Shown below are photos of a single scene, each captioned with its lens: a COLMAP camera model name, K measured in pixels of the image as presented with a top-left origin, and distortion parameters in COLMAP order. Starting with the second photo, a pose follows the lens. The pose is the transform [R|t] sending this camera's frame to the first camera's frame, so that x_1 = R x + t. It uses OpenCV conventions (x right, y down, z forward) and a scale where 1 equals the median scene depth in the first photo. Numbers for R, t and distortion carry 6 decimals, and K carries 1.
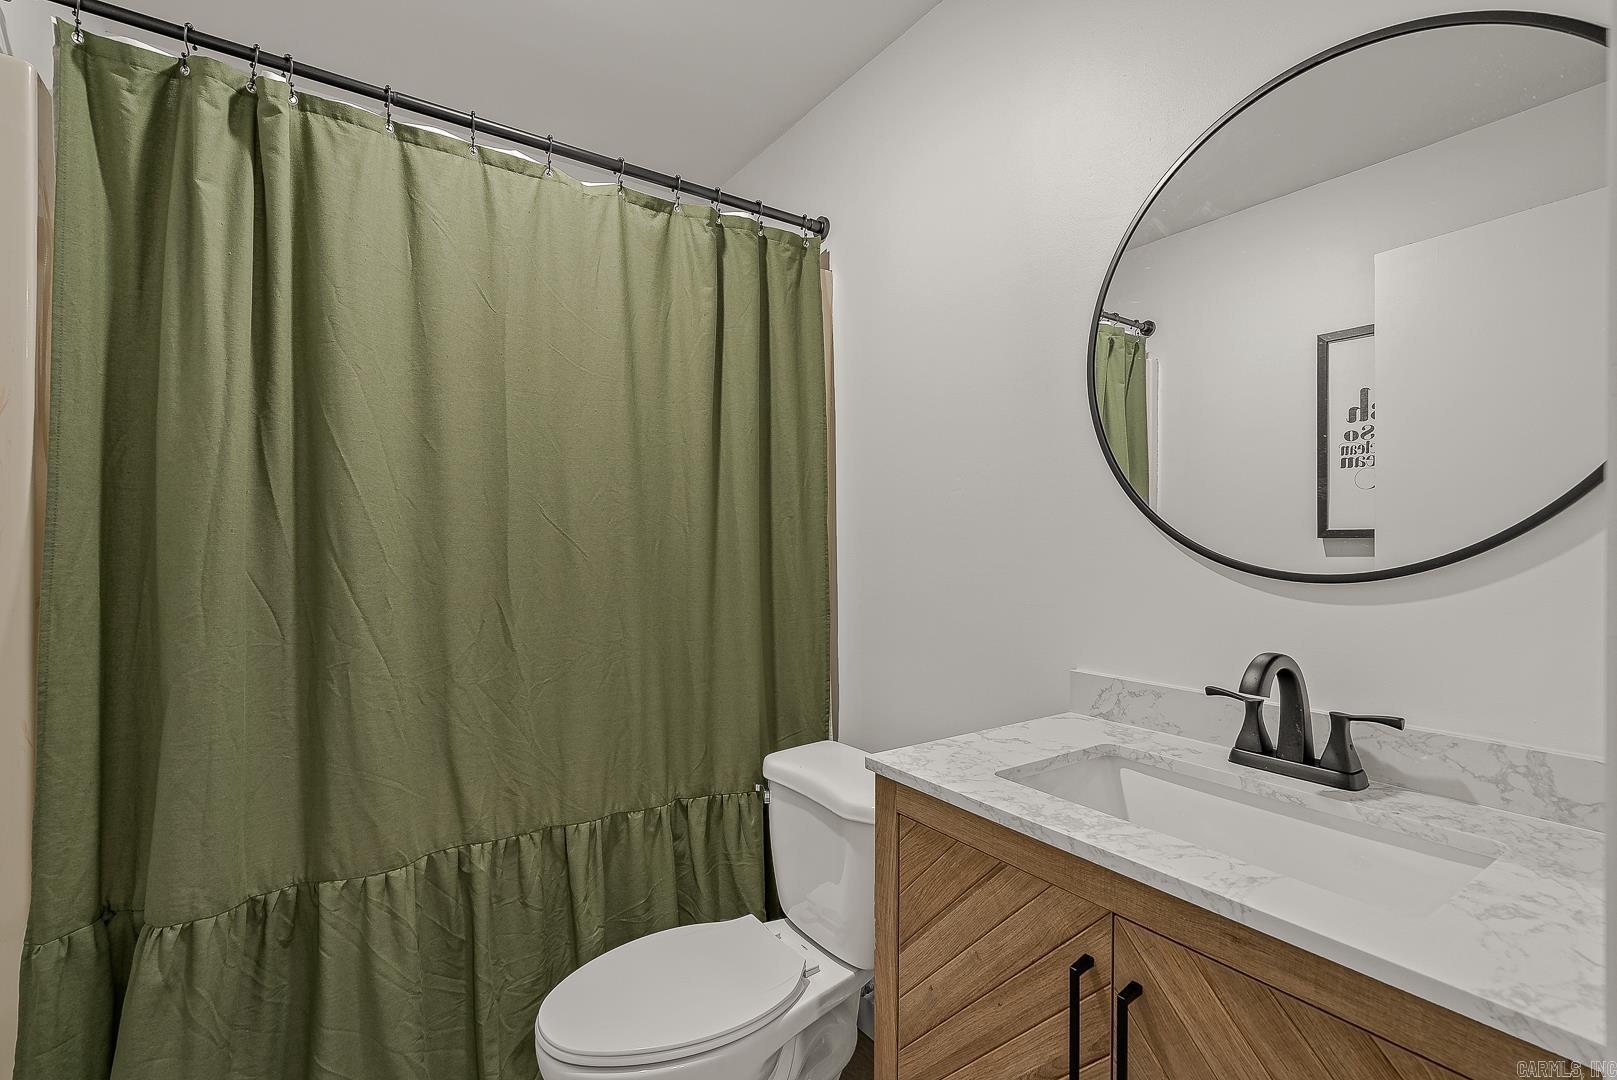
lens RADIAL K [[748.3, 0, 811.1], [0, 748.3, 542.3], [0, 0, 1]] dist [-0.007555, 0.003103]
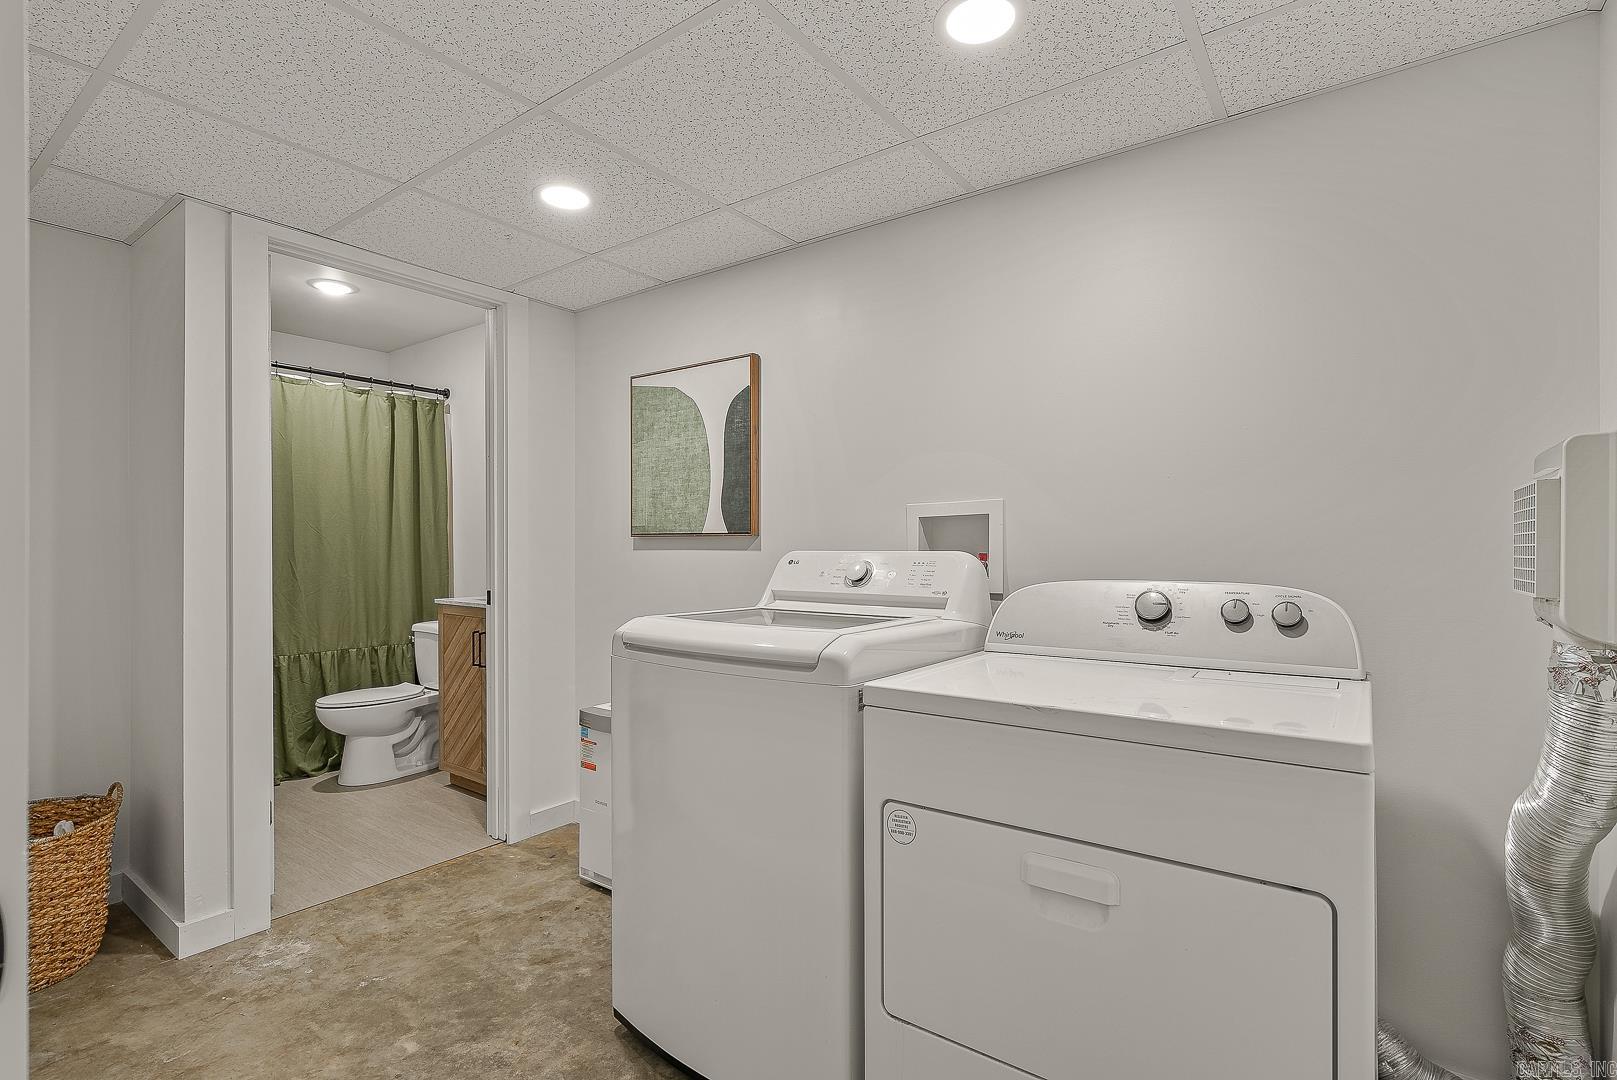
lens RADIAL K [[748.3, 0, 808.6], [0, 748.3, 545.8], [0, 0, 1]] dist [-0.007555, 0.003103]
pose [[0.940133, -0.001926, 0.340802, 0.307409], [-0.001380, 0.999954, 0.009459, 0.005286], [-0.340804, -0.009363, 0.940088, -1.653258]]
